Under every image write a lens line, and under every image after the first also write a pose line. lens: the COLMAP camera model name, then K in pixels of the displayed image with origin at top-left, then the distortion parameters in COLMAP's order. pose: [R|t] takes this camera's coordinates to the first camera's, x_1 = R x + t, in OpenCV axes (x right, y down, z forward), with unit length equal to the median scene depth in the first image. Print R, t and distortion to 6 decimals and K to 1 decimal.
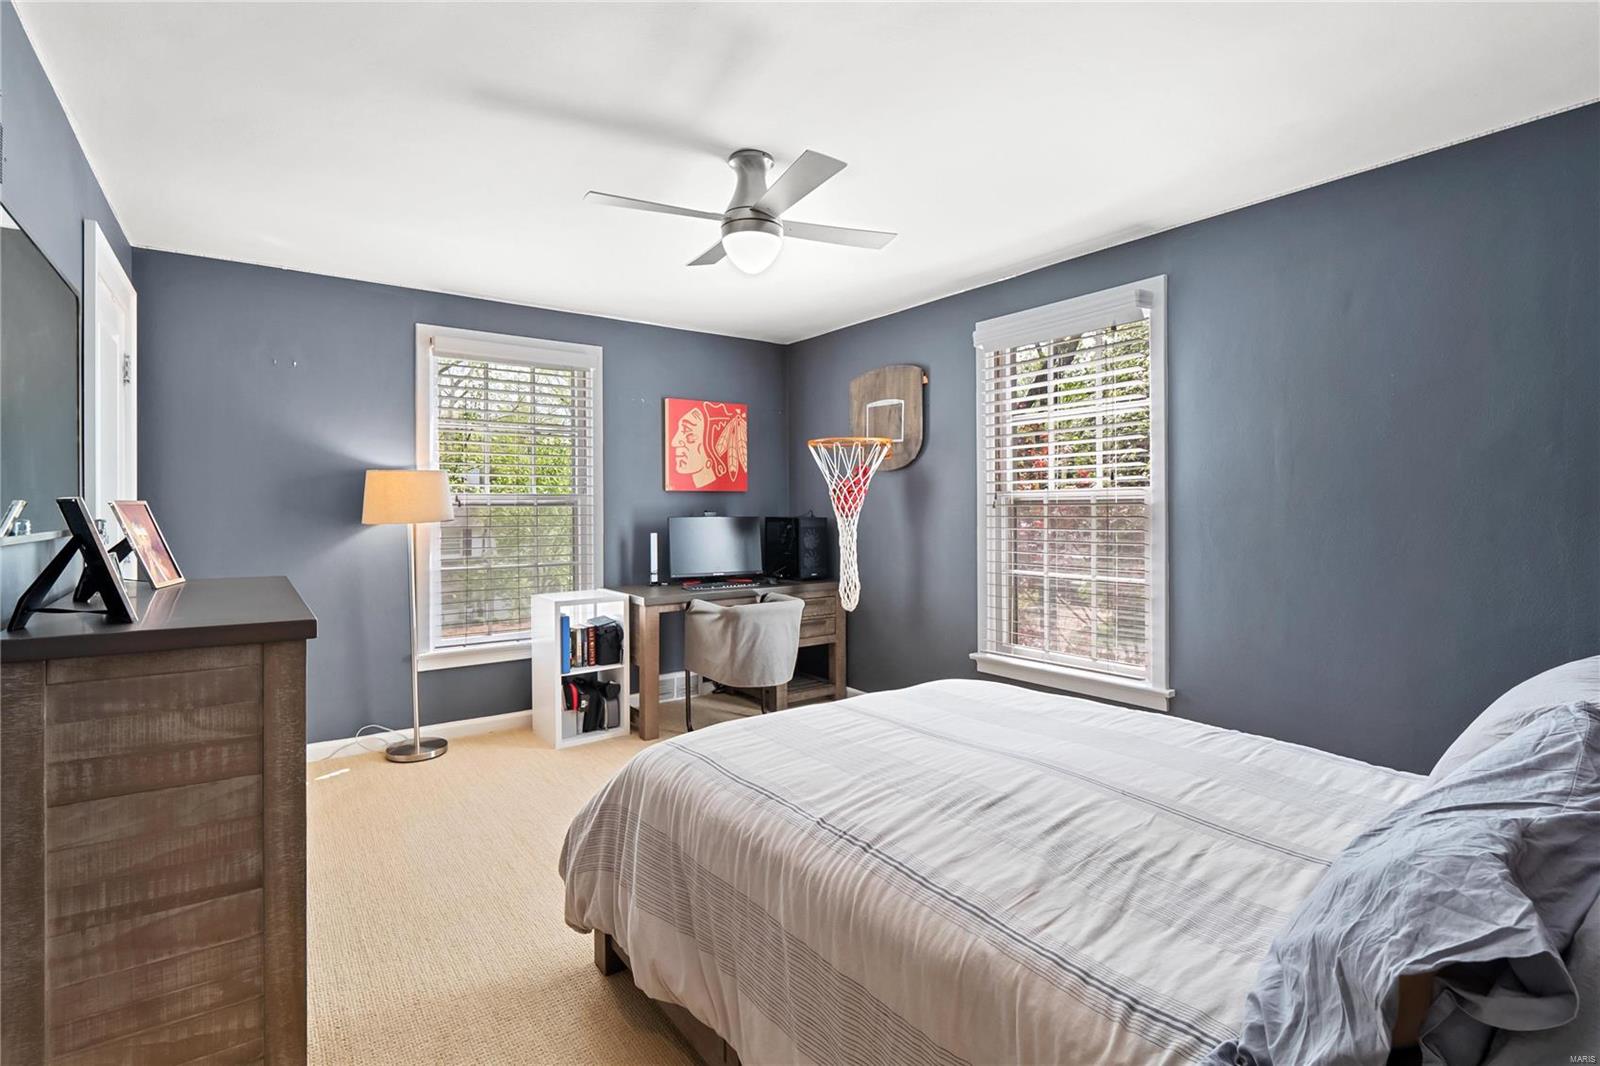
lens RADIAL K [[761.3, 0, 803.1], [0, 761.3, 505.7], [0, 0, 1]] dist [-0.010505, -0.000233]
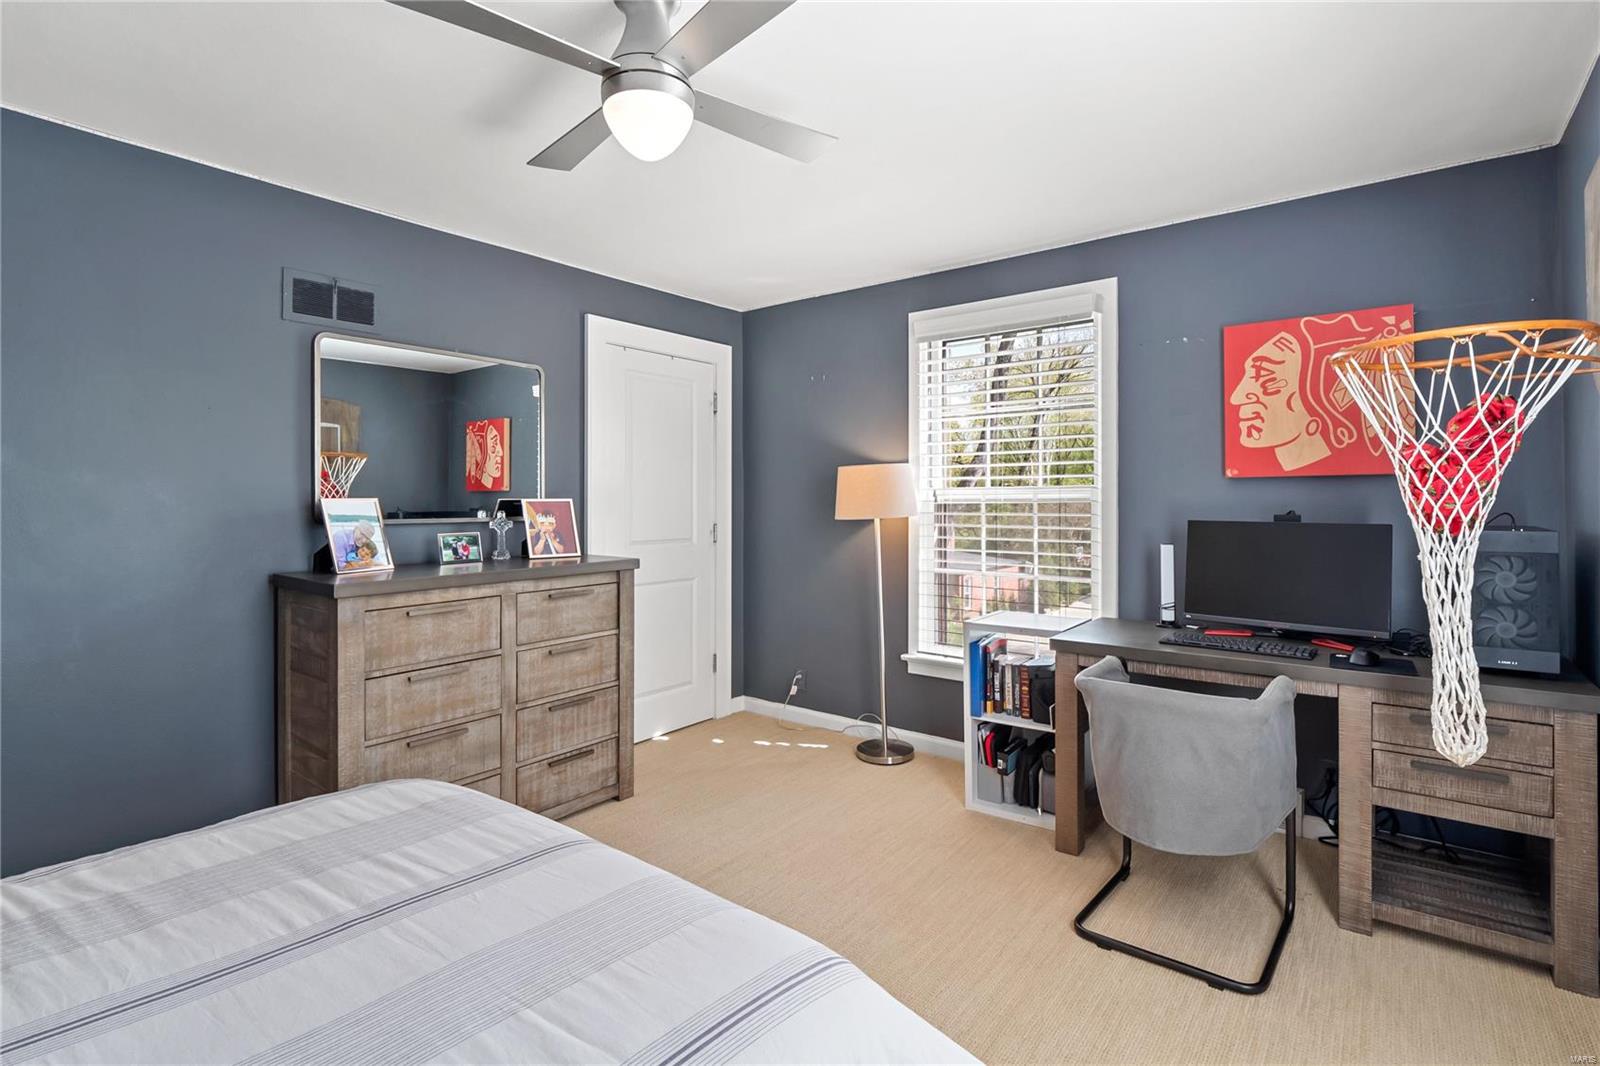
lens RADIAL K [[761.3, 0, 803.1], [0, 761.3, 505.7], [0, 0, 1]] dist [-0.010505, -0.000233]
pose [[0.257927, 0.009809, -0.966115, 0.360796], [0.002910, 0.999936, 0.010929, -0.005241], [0.966160, -0.005630, 0.257882, 0.564652]]
